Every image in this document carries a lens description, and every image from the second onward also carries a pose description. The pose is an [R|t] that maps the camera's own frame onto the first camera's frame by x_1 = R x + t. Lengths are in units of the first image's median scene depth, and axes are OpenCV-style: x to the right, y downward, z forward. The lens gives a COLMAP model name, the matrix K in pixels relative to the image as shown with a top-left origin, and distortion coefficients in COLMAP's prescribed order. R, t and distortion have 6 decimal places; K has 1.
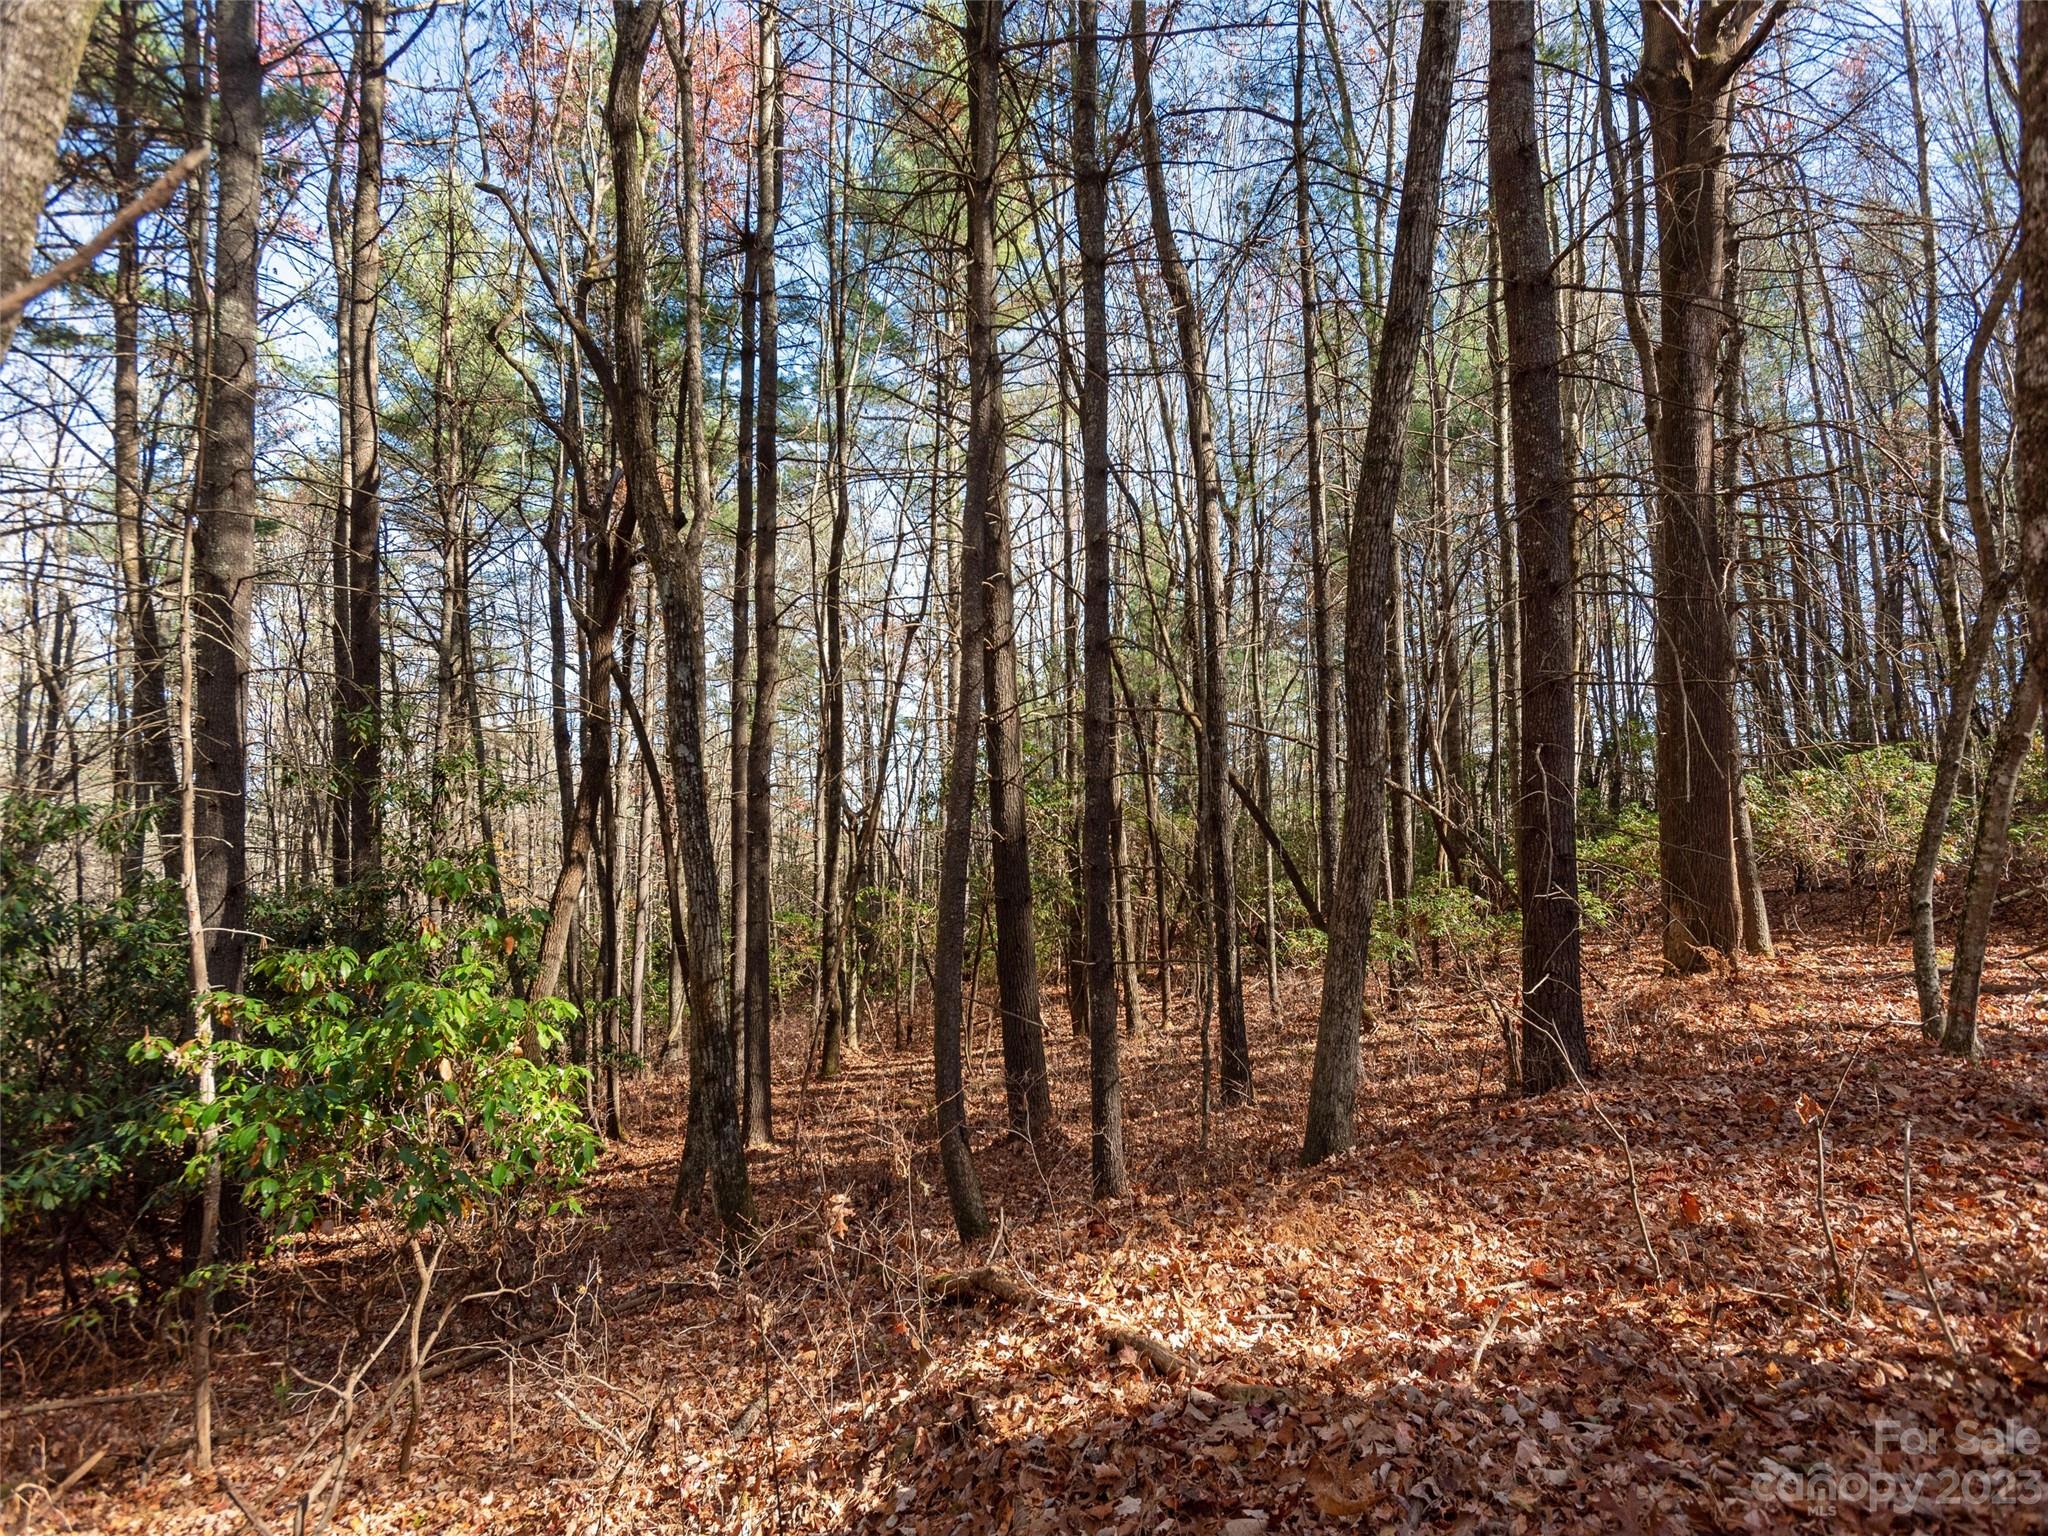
lens RADIAL K [[1193.3, 0, 1019.5], [0, 1193.3, 770.6], [0, 0, 1]] dist [0.032849, 0.001244]
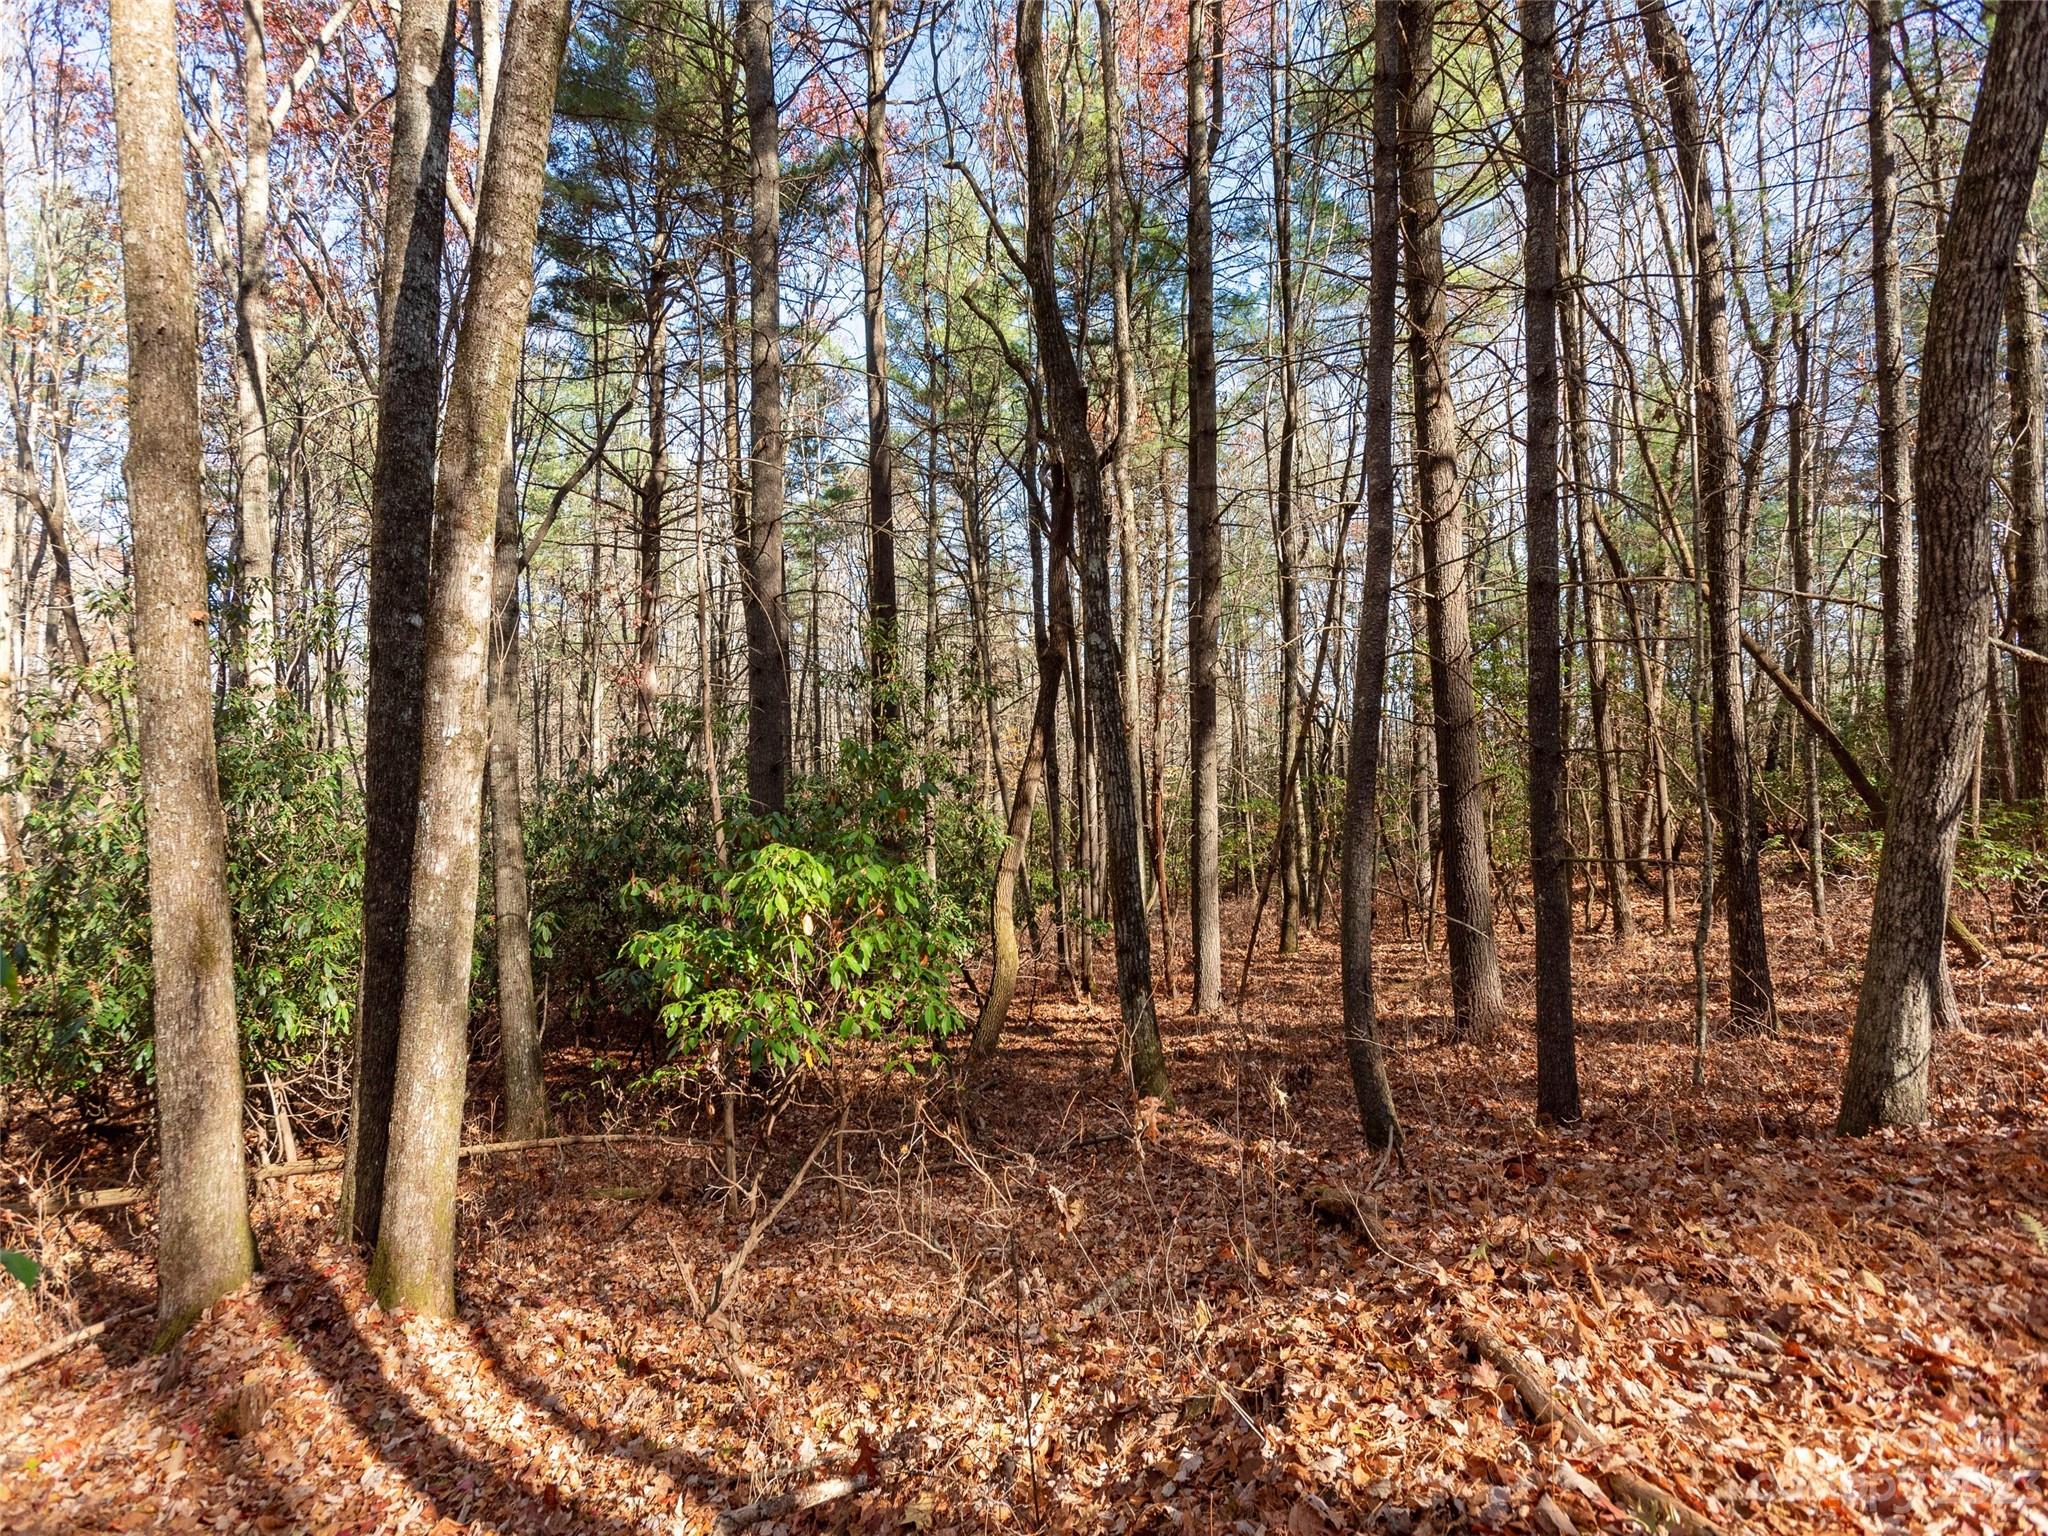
lens RADIAL K [[1009.7, 0, 1003.9], [0, 1009.7, 735.3], [0, 0, 1]] dist [0.007067, 0.007887]
pose [[0.882107, -0.011577, -0.470907, 0.117769], [0.034637, 0.998586, 0.040331, 0.046822], [0.469774, -0.051887, 0.881260, 0.291954]]
